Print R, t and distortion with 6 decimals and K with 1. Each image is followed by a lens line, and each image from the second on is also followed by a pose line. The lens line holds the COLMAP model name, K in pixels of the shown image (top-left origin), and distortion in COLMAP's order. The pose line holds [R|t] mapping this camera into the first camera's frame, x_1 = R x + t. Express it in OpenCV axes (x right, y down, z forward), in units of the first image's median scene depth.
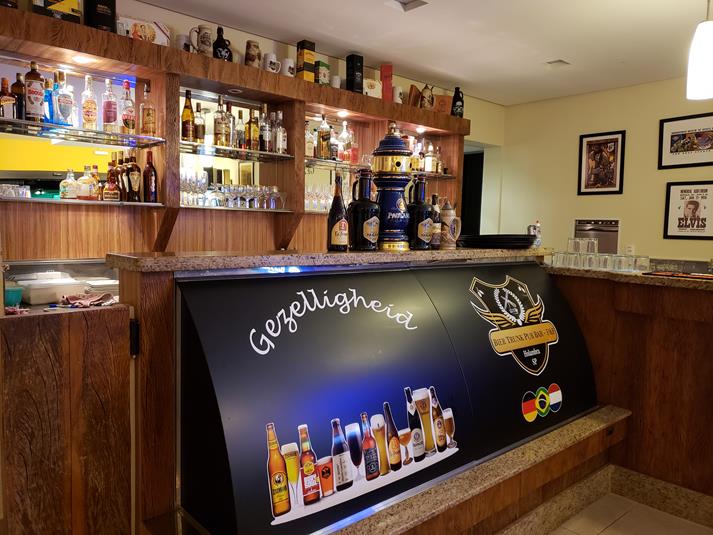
lens RADIAL K [[549.0, 0, 356.4], [0, 549.0, 265.2], [0, 0, 1]] dist [0.032283, -0.021142]
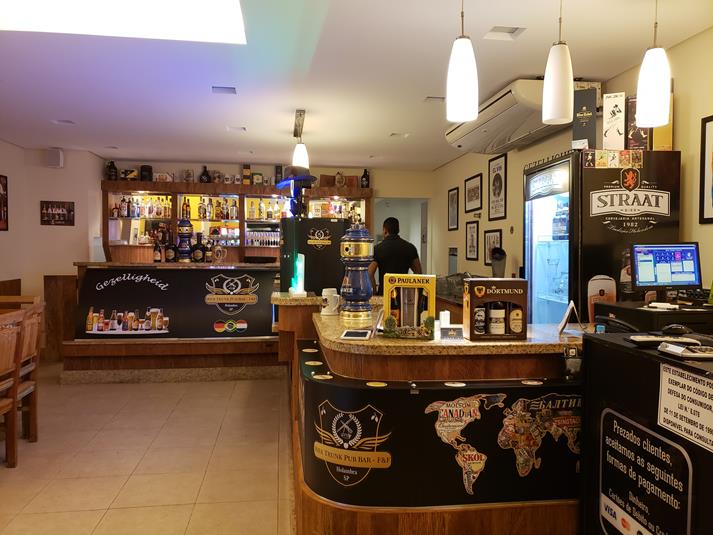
lens RADIAL K [[549.0, 0, 355.4], [0, 549.0, 267.2], [0, 0, 1]] dist [0.032283, -0.021142]
pose [[0.828286, -0.001629, -0.560303, 2.598579], [-0.031245, 0.998305, -0.049091, 0.115529], [0.559433, 0.058168, 0.826832, -0.827327]]
